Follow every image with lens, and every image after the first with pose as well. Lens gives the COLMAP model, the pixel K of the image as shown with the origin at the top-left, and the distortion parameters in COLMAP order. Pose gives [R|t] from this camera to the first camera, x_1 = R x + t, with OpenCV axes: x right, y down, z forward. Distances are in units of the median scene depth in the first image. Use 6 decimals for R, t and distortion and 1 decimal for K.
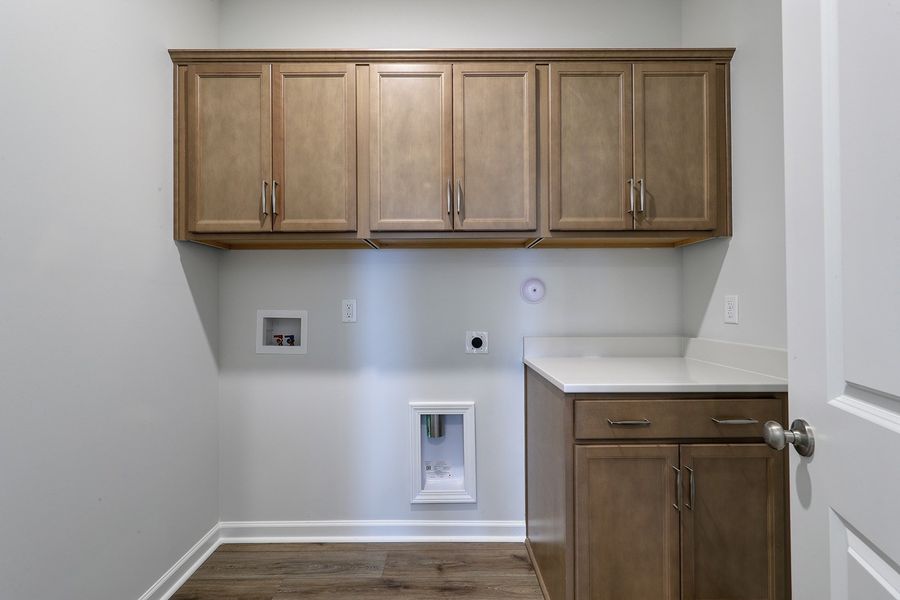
lens RADIAL K [[363.2, 0, 450.5], [0, 363.2, 305.6], [0, 0, 1]] dist [0.000784, 0.000101]
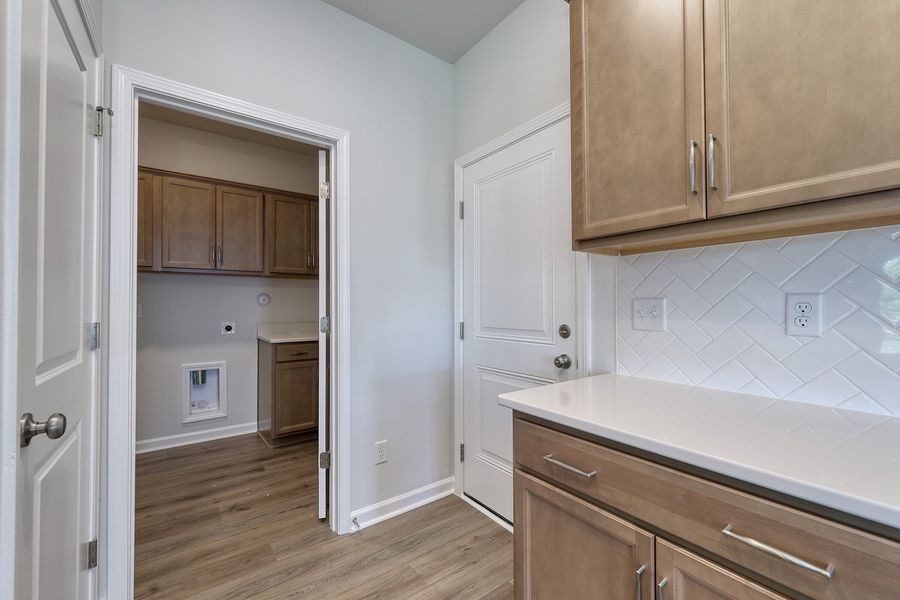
lens RADIAL K [[378.6, 0, 459.3], [0, 378.6, 300.2], [0, 0, 1]] dist [0.000328, 0.000025]
pose [[0.806702, 0.011017, 0.590856, -0.136912], [0.001266, 0.999792, -0.020370, 0.003553], [-0.590957, 0.017180, 0.806520, -1.422720]]
